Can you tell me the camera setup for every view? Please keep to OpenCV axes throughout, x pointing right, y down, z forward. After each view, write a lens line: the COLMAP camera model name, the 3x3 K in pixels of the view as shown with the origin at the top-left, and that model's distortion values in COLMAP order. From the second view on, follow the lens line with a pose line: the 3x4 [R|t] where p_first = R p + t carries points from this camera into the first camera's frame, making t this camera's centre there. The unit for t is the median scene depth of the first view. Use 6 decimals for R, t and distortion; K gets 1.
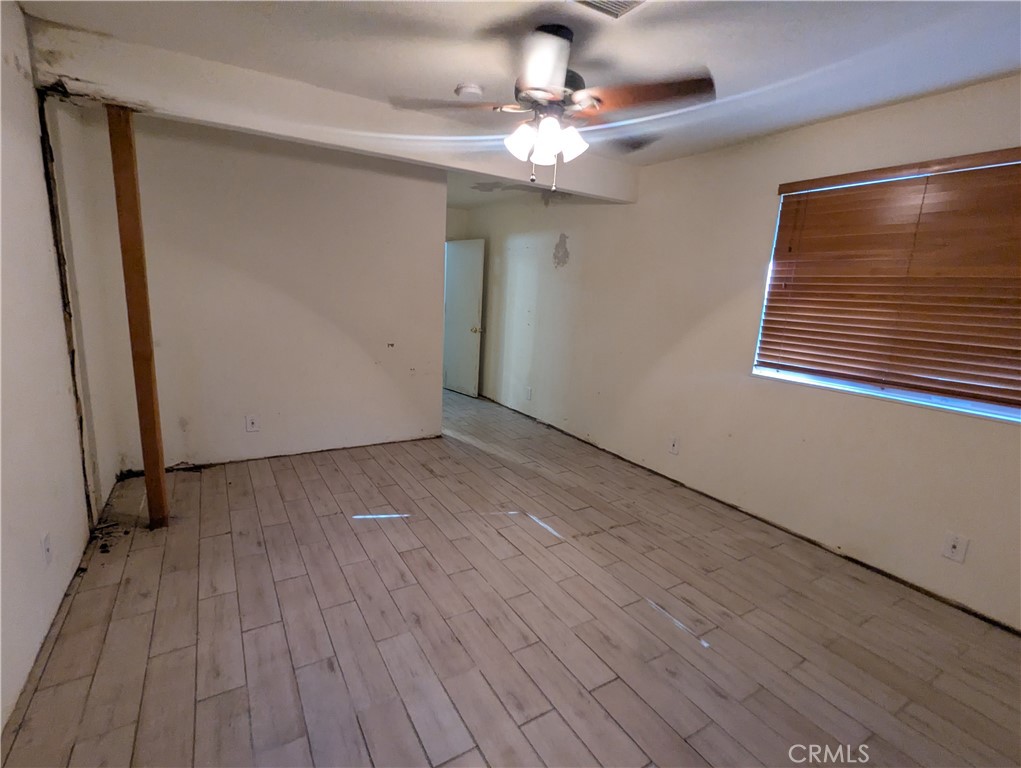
lens RADIAL K [[485.6, 0, 509.0], [0, 485.6, 388.8], [0, 0, 1]] dist [-0.001528, -0.000394]
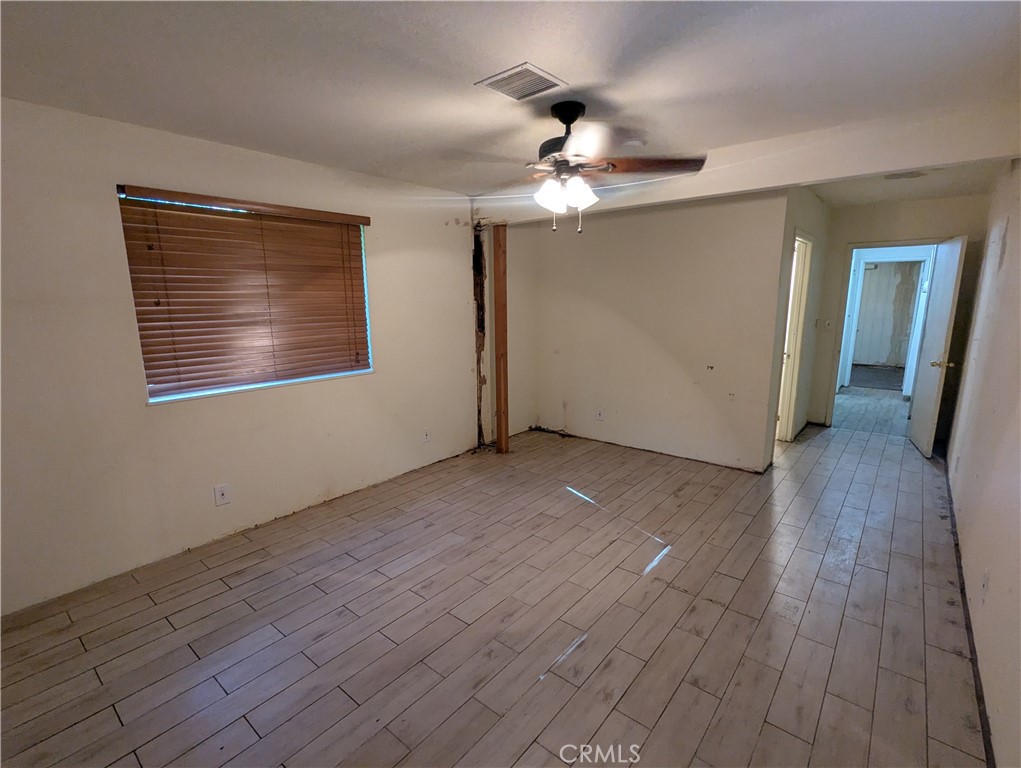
lens RADIAL K [[485.6, 0, 509.0], [0, 485.6, 388.8], [0, 0, 1]] dist [-0.001528, -0.000394]
pose [[0.327488, 0.122526, -0.936877, 0.830469], [-0.164414, 0.983819, 0.071193, -0.069039], [0.930441, 0.130721, 0.342334, 0.357352]]
